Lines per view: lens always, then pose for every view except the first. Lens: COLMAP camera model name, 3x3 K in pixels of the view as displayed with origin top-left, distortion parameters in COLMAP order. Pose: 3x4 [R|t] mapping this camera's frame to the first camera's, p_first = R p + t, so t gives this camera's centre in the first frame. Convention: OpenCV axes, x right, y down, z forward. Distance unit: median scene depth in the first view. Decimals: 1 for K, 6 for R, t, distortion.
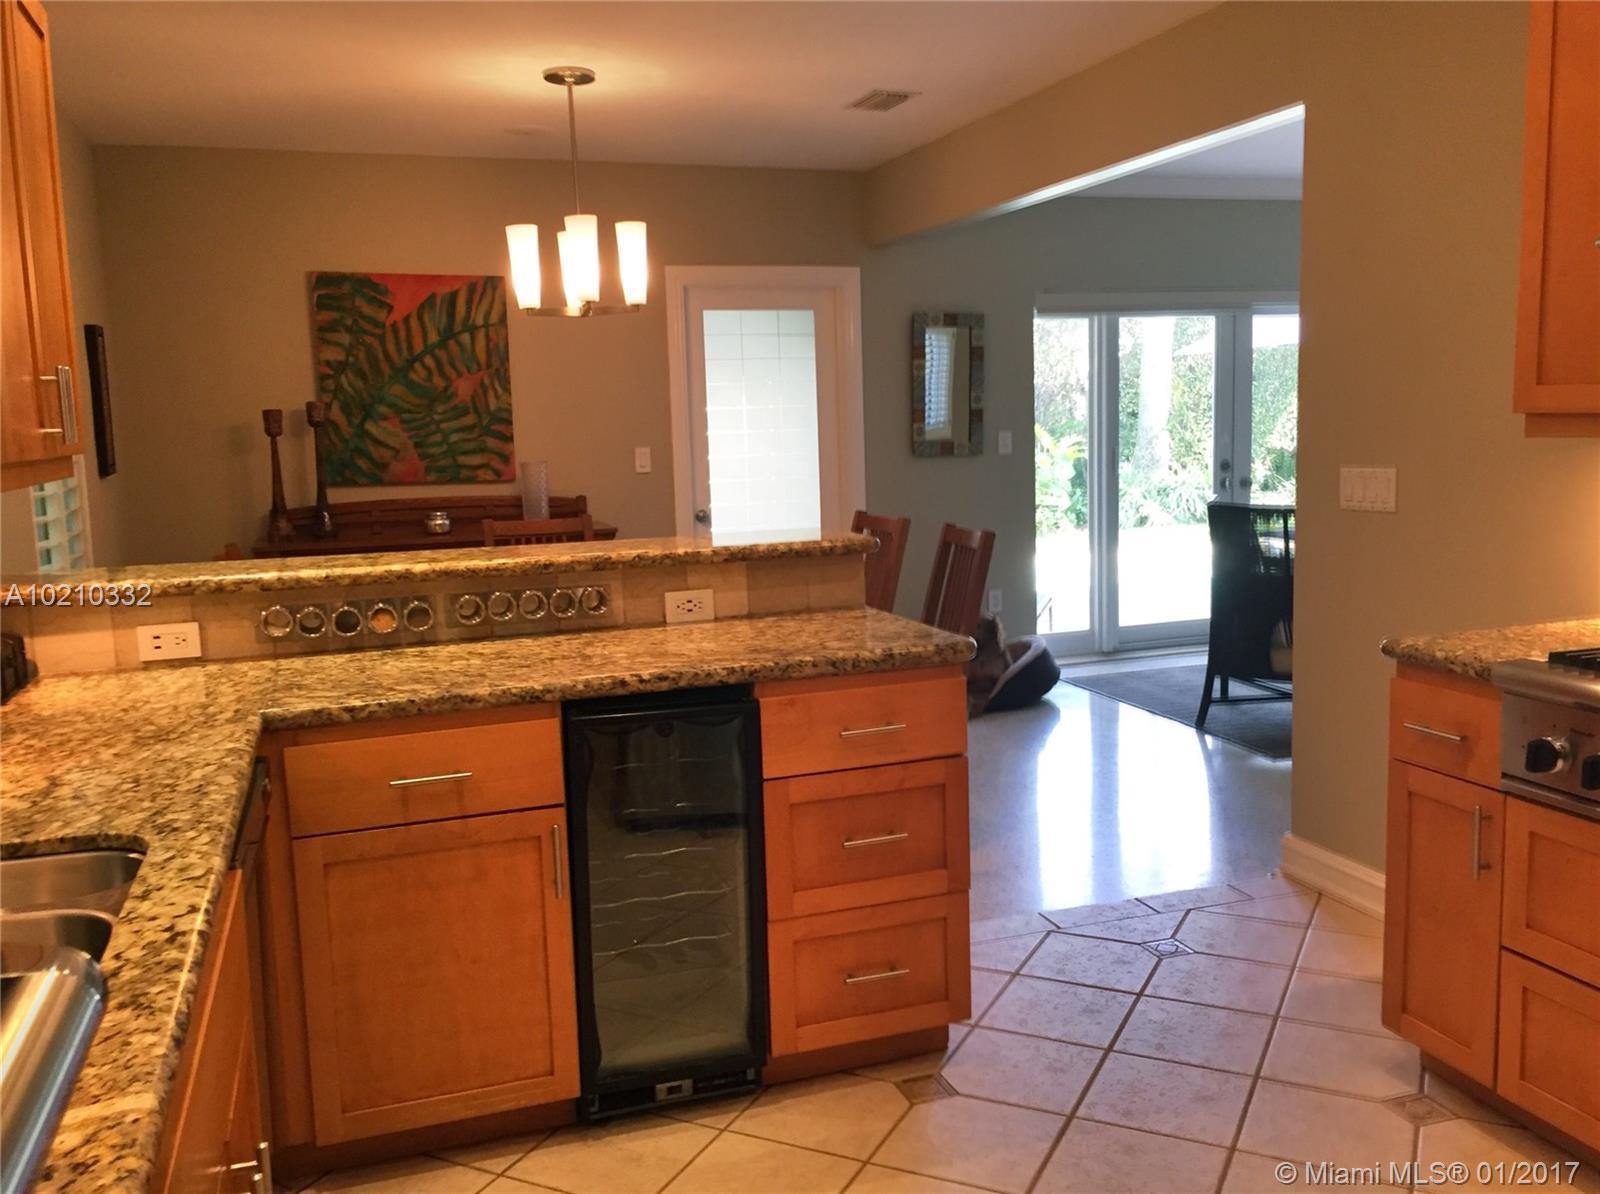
lens RADIAL K [[1383.4, 0, 804.7], [0, 1383.4, 587.2], [0, 0, 1]] dist [0.083151, -0.091273]
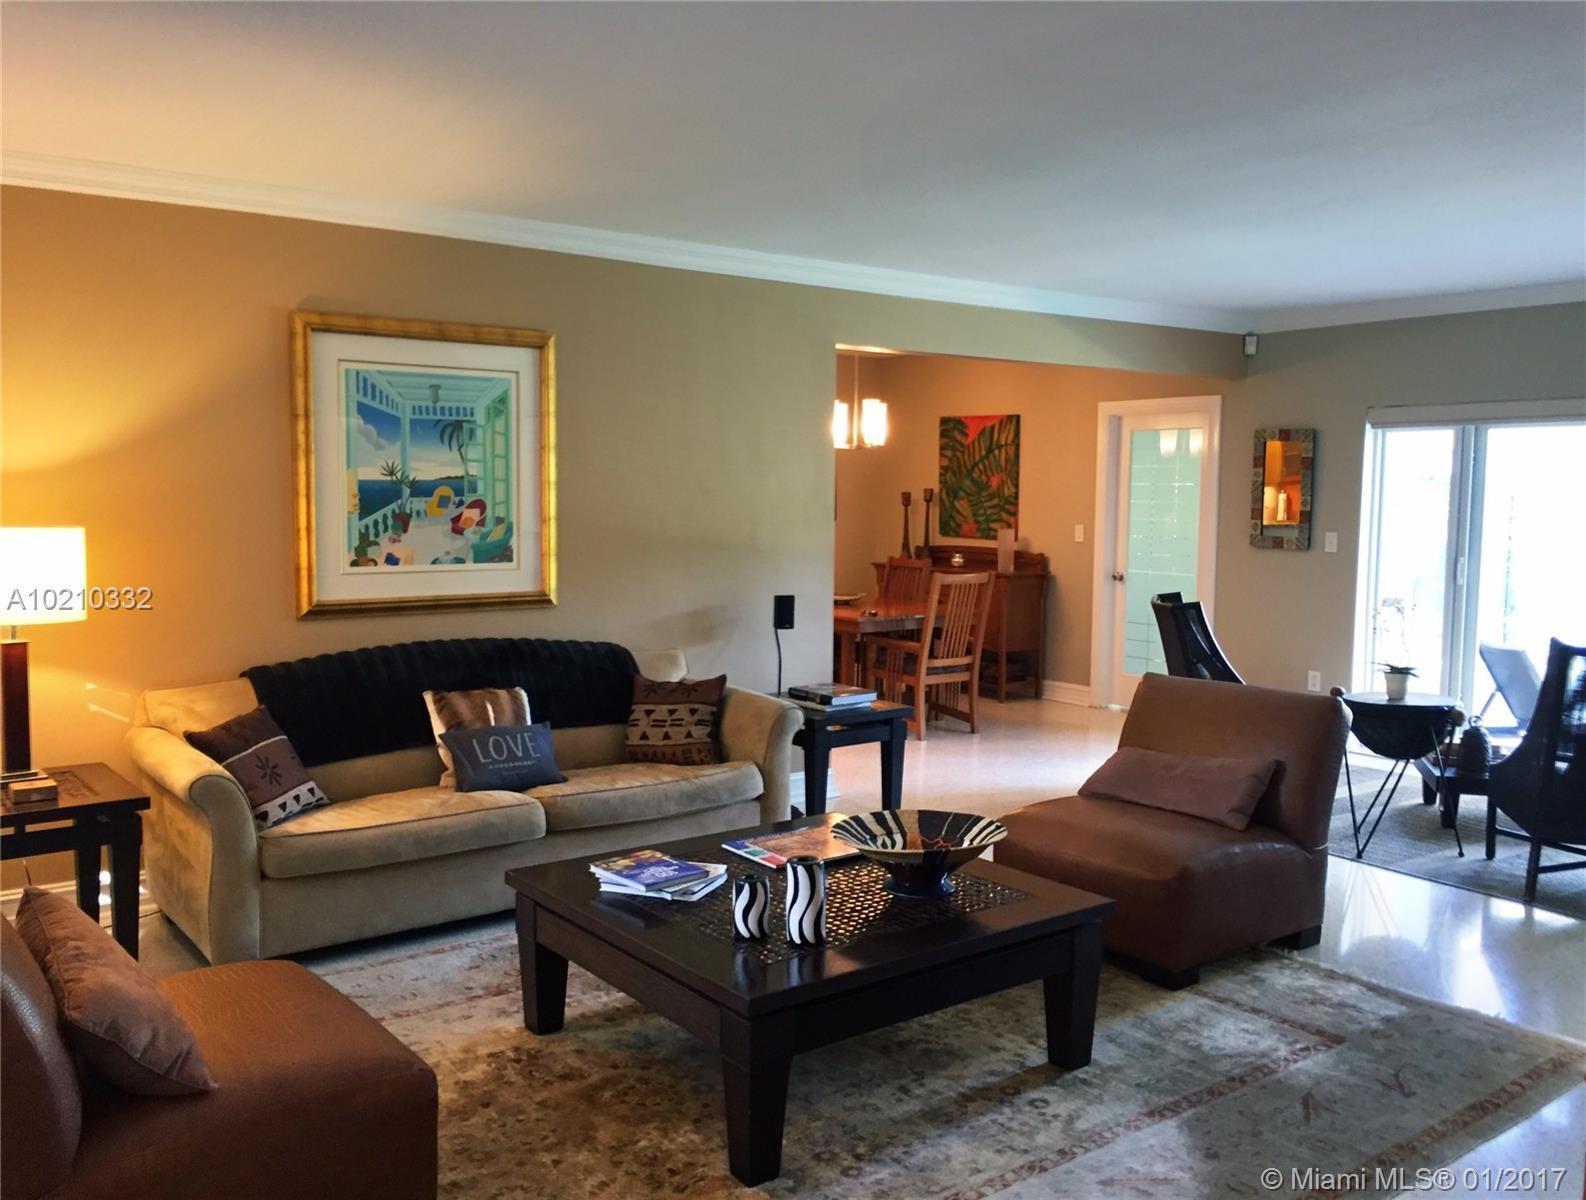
lens RADIAL K [[1395.1, 0, 793.9], [0, 1395.1, 604.1], [0, 0, 1]] dist [0.024890, -0.007938]
pose [[0.286084, 0.113954, -0.951404, 1.286971], [-0.136503, 0.987623, 0.077246, -0.096340], [0.948432, 0.107771, 0.298099, 0.298282]]
